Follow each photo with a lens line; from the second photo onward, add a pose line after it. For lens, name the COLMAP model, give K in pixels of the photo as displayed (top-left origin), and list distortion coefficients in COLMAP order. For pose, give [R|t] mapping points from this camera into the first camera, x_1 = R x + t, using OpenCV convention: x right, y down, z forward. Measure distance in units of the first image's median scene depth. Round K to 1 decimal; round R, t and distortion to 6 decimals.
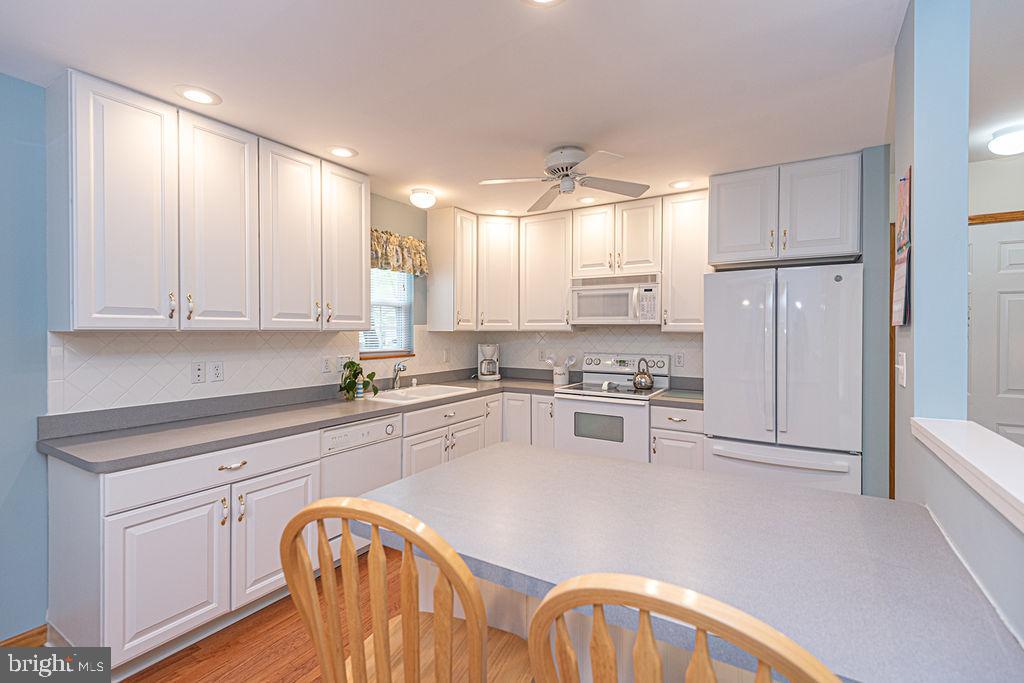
lens RADIAL K [[458.7, 0, 512.0], [0, 458.7, 341.5], [0, 0, 1]] dist [0.002337, -0.000054]
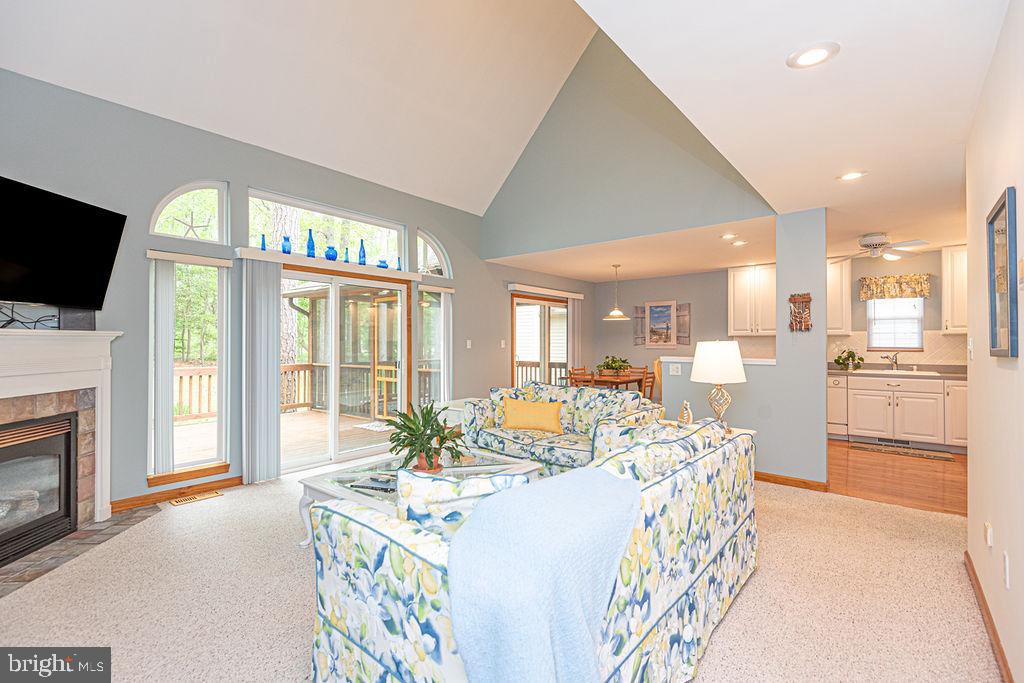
lens RADIAL K [[458.7, 0, 512.0], [0, 458.7, 341.5], [0, 0, 1]] dist [0.002337, -0.000054]
pose [[-0.136684, 0.002154, -0.990612, 1.491944], [-0.016746, 0.999850, 0.004485, 0.015648], [0.990473, 0.017202, -0.136627, -0.122616]]
